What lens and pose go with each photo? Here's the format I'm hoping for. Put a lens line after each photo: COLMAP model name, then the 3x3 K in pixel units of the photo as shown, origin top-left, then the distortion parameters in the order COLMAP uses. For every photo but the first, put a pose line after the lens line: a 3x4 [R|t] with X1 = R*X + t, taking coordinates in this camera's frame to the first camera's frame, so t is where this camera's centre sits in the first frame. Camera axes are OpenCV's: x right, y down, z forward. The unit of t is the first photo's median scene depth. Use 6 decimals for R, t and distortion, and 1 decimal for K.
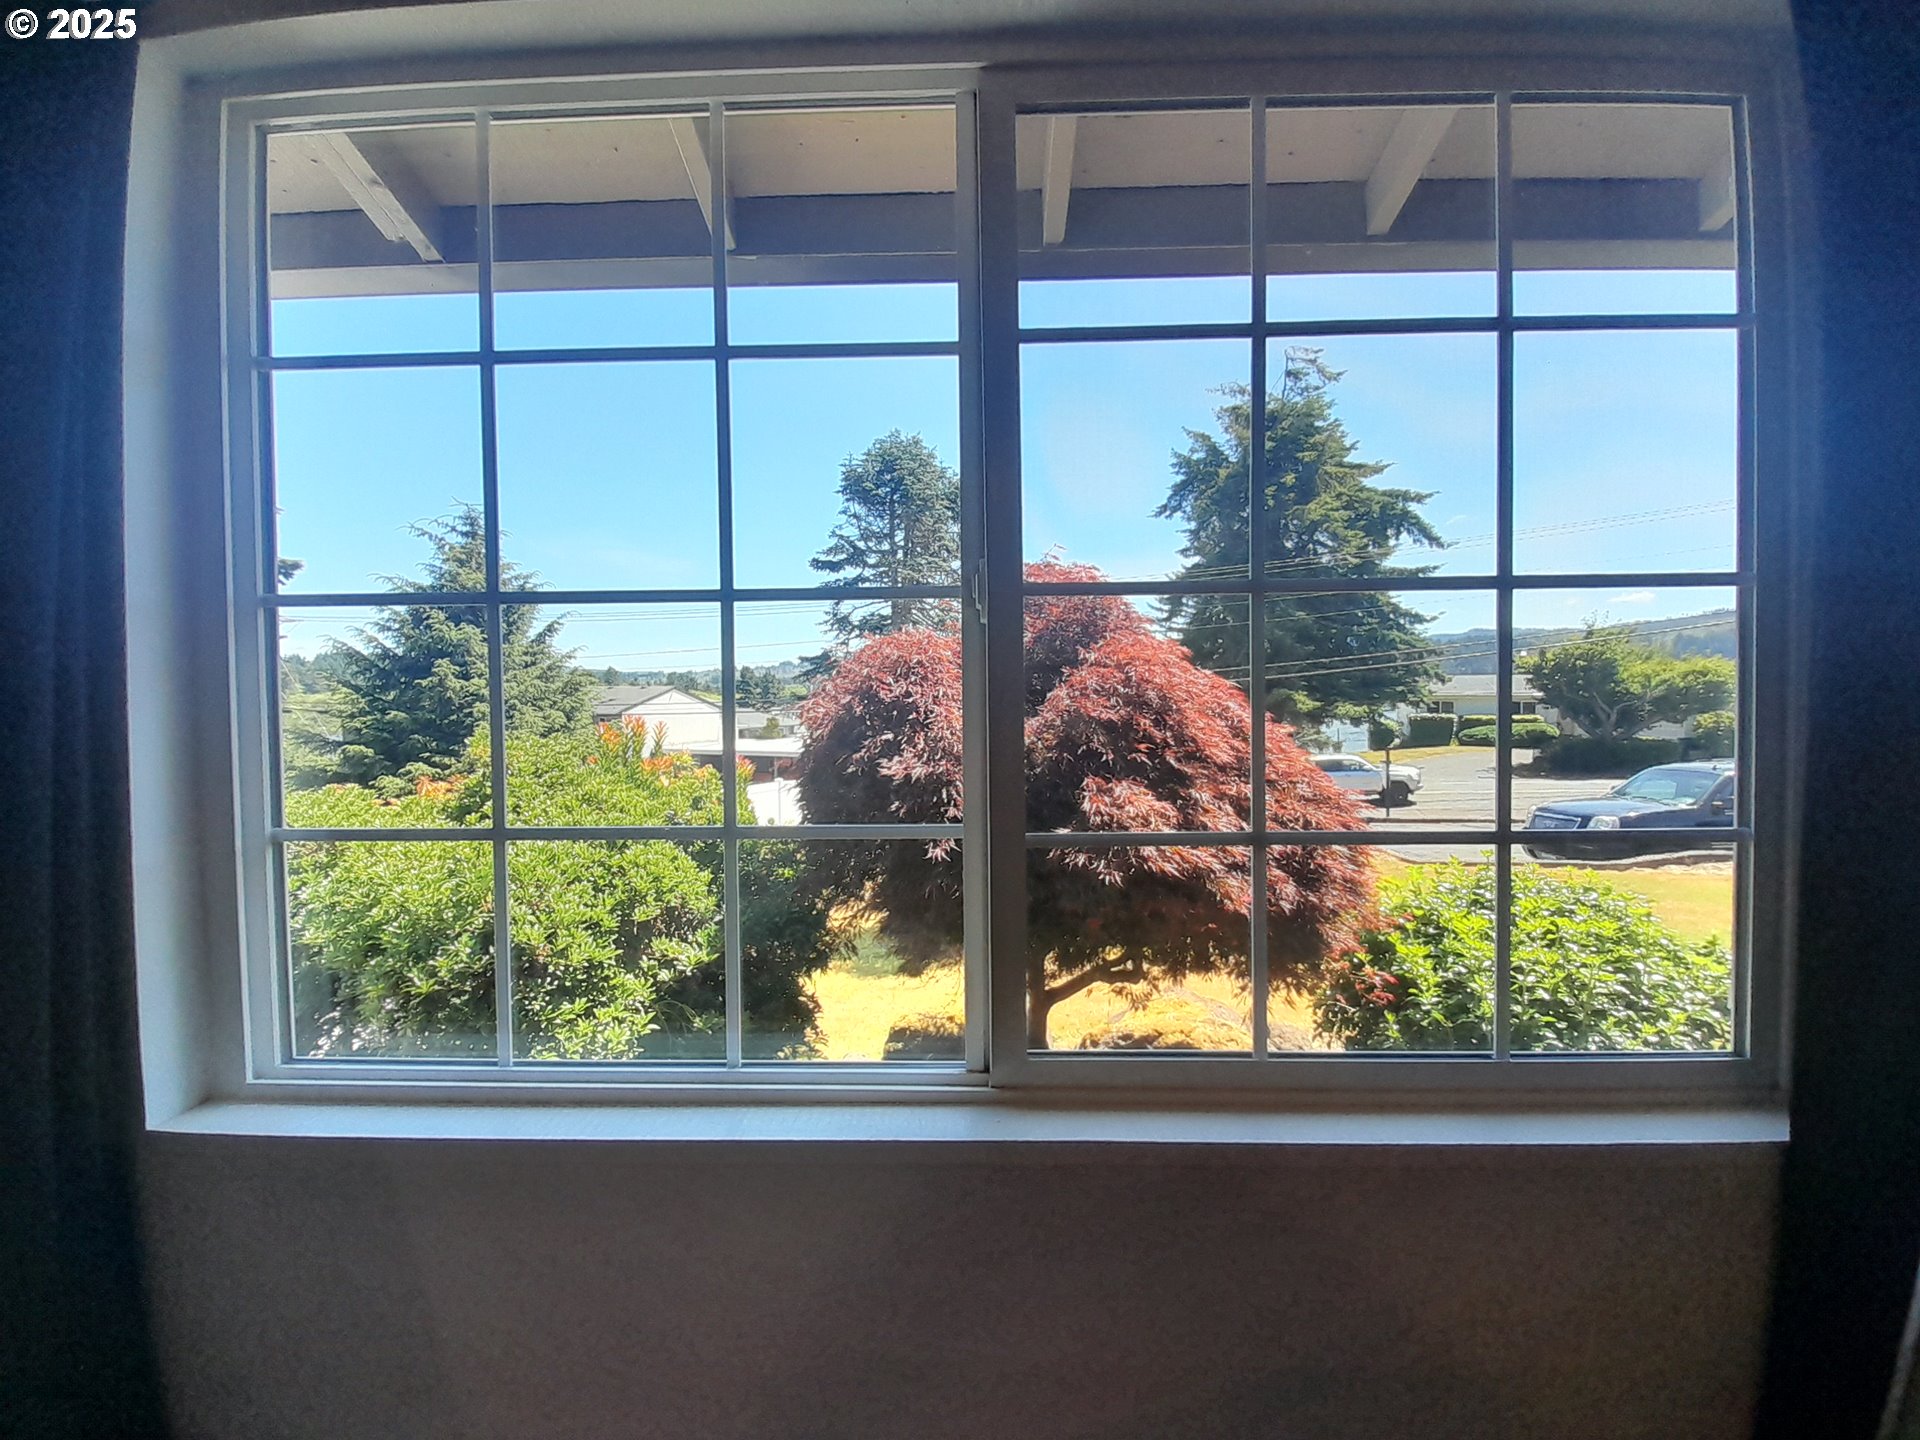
lens RADIAL K [[773.9, 0, 978.1], [0, 773.9, 711.3], [0, 0, 1]] dist [0.000560, -0.000226]
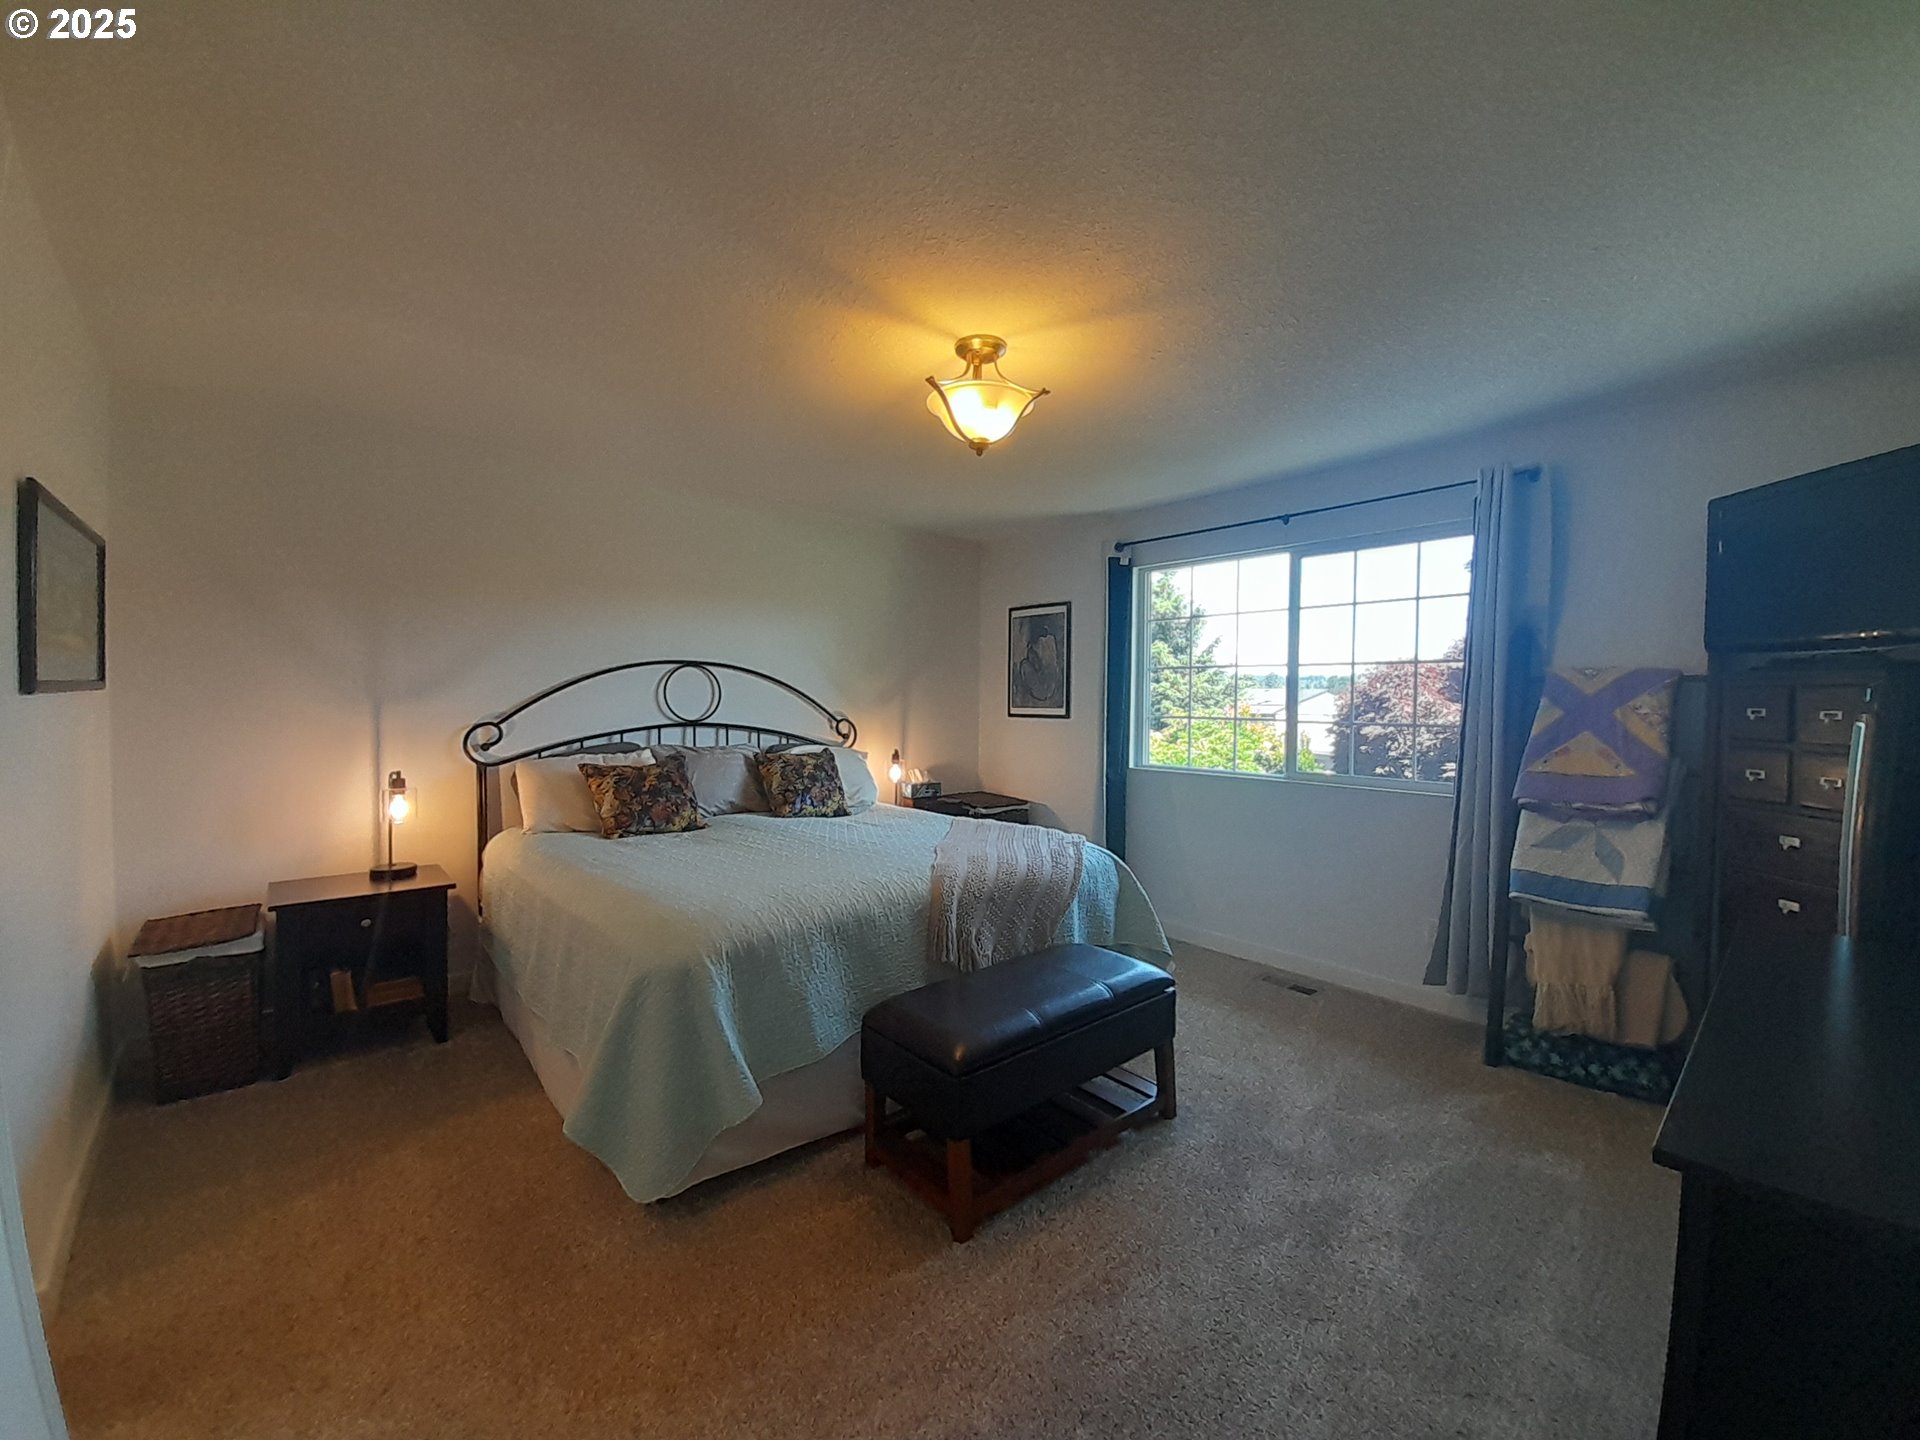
lens RADIAL K [[773.9, 0, 974.2], [0, 773.9, 722.3], [0, 0, 1]] dist [0.000560, -0.000226]
pose [[0.689835, 0.037269, -0.723006, 0.083802], [-0.030379, 0.999285, 0.022526, 0.005907], [0.723329, 0.006425, 0.690474, -0.142079]]
